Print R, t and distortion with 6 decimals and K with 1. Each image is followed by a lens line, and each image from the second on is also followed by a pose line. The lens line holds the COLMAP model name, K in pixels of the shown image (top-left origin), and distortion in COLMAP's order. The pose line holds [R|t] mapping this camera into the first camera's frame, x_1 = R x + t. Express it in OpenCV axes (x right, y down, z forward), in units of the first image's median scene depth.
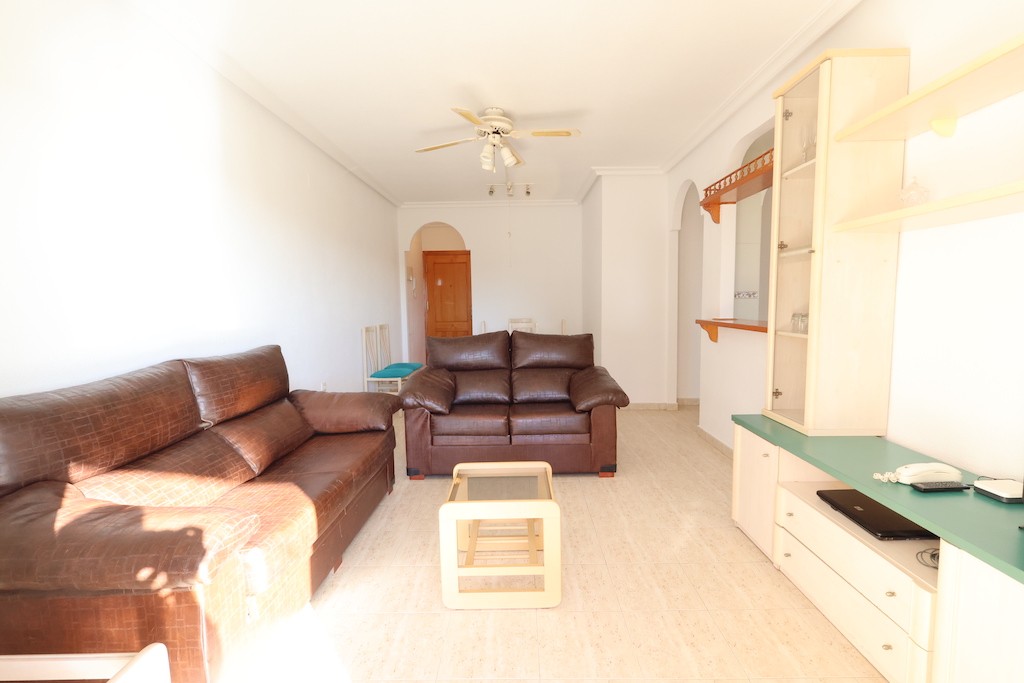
lens RADIAL K [[470.8, 0, 517.0], [0, 470.8, 344.1], [0, 0, 1]] dist [0.001074, 0.000439]
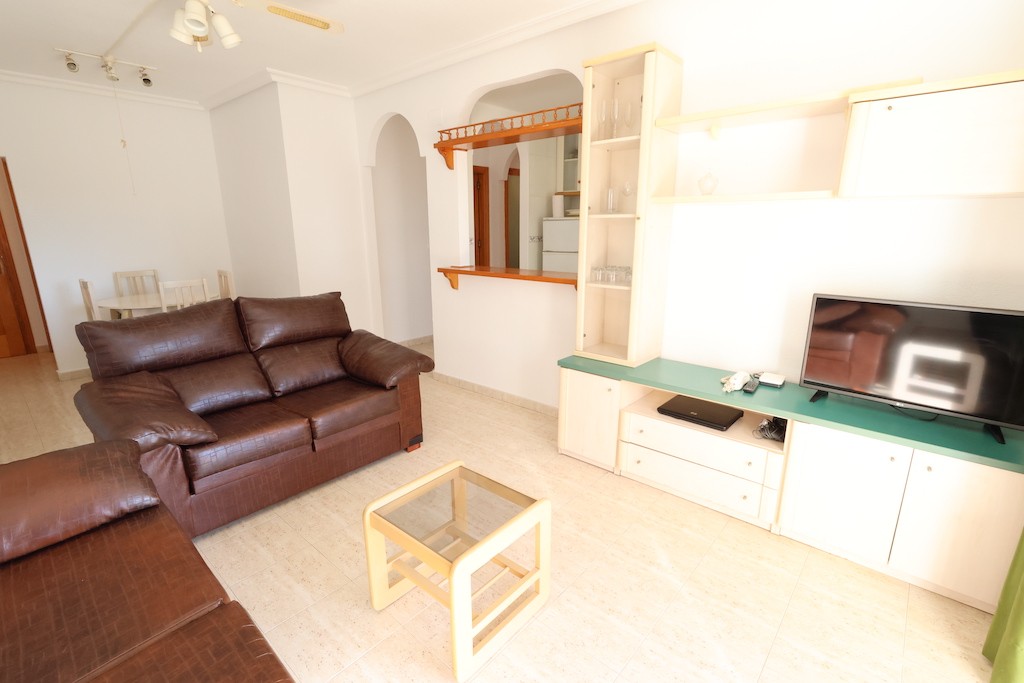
lens RADIAL K [[470.8, 0, 517.0], [0, 470.8, 344.1], [0, 0, 1]] dist [0.001074, 0.000439]
pose [[0.656606, -0.171781, 0.734411, -0.324969], [0.064917, 0.982976, 0.171881, -0.066868], [-0.751435, -0.065183, 0.656580, 0.264845]]
